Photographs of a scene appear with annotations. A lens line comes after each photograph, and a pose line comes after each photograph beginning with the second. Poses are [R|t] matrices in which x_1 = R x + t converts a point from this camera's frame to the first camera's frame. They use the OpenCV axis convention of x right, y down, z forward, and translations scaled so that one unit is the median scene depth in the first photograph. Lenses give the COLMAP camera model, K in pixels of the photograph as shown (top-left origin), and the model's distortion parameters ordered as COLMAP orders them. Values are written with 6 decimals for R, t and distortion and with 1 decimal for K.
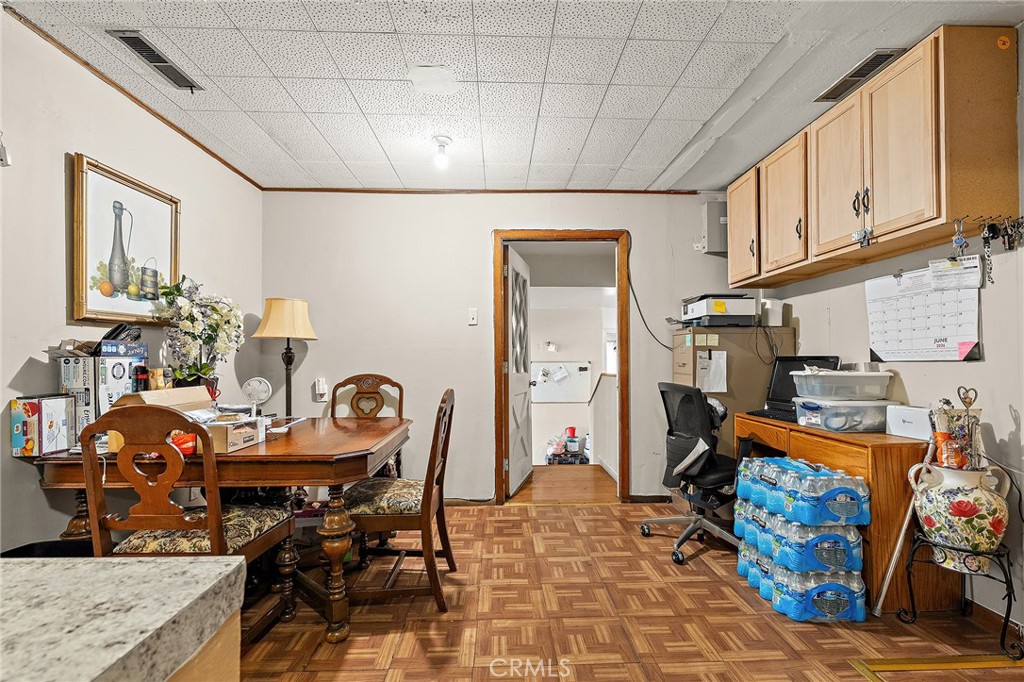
lens RADIAL K [[457.6, 0, 512.0], [0, 457.6, 341.0], [0, 0, 1]] dist [0.001328, 0.000289]
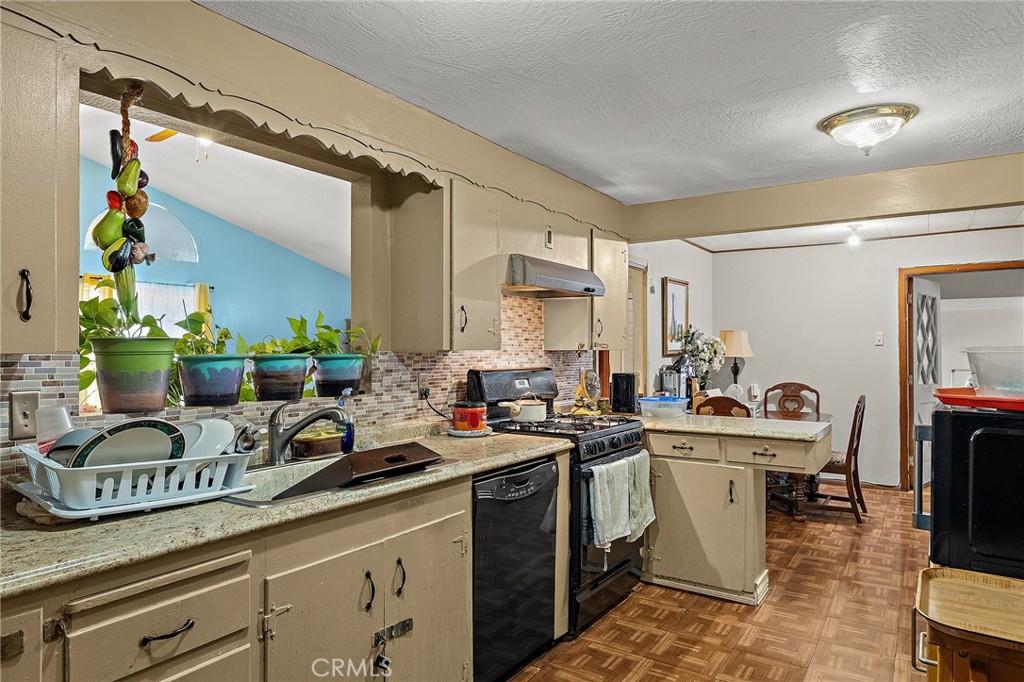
lens RADIAL K [[662.0, 0, 512.9], [0, 662.0, 352.1], [0, 0, 1]] dist [0.000067, -0.000229]
pose [[0.829336, 0.001279, -0.558749, 0.097464], [0.021615, 0.999175, 0.034368, -0.102742], [0.558333, -0.040580, 0.828624, -1.085668]]
